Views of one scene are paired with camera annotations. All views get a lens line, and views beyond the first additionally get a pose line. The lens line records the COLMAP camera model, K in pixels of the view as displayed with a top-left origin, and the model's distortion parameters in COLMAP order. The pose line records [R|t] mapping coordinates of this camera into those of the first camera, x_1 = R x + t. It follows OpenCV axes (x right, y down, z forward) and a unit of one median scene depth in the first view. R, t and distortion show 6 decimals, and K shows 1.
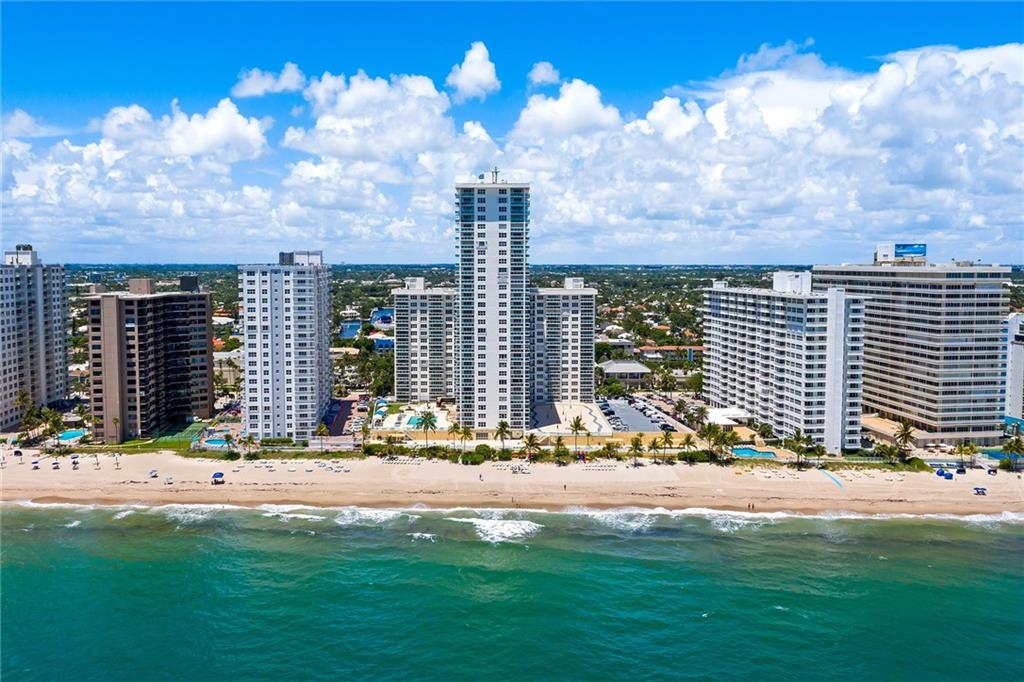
lens RADIAL K [[813.3, 0, 515.0], [0, 813.3, 323.3], [0, 0, 1]] dist [-0.008958, -0.000890]
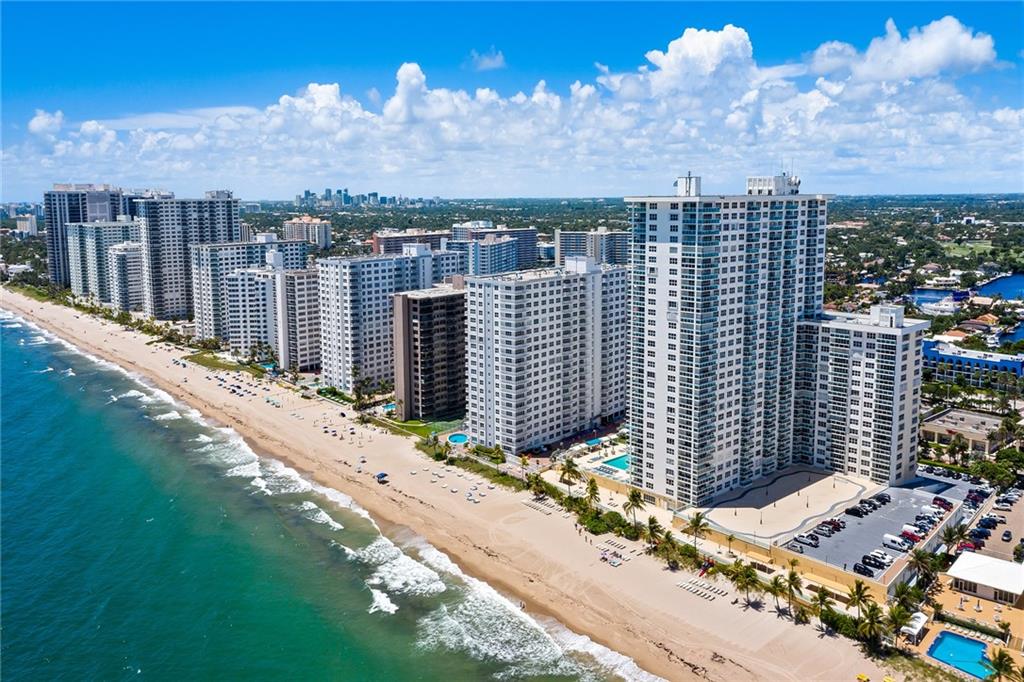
lens RADIAL K [[823.7, 0, 516.5], [0, 823.7, 300.9], [0, 0, 1]] dist [-0.005971, 0.005809]
pose [[0.655084, 0.090458, -0.750121, 0.479256], [-0.047469, 0.995773, 0.078626, -0.122049], [0.754063, -0.015899, 0.656609, 0.343571]]
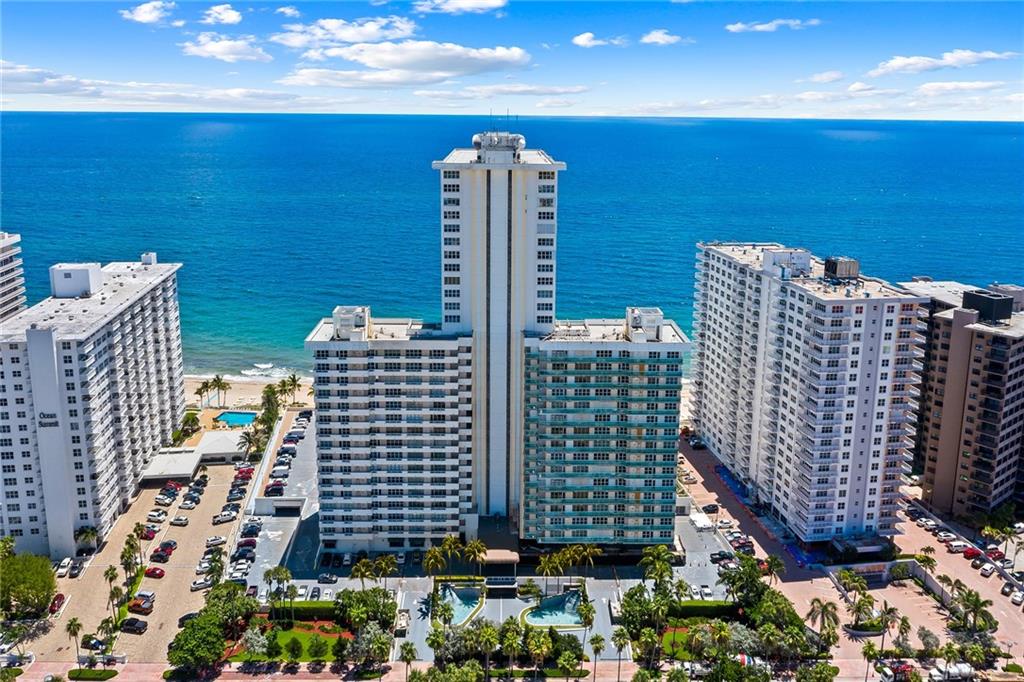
lens RADIAL K [[826.4, 0, 508.5], [0, 826.4, 255.9], [0, 0, 1]] dist [-0.003802, 0.002443]
pose [[-0.999940, -0.008498, -0.006978, -0.031156], [-0.009954, 0.969204, 0.246059, -0.273870], [0.004672, 0.246114, -0.969230, 1.837296]]
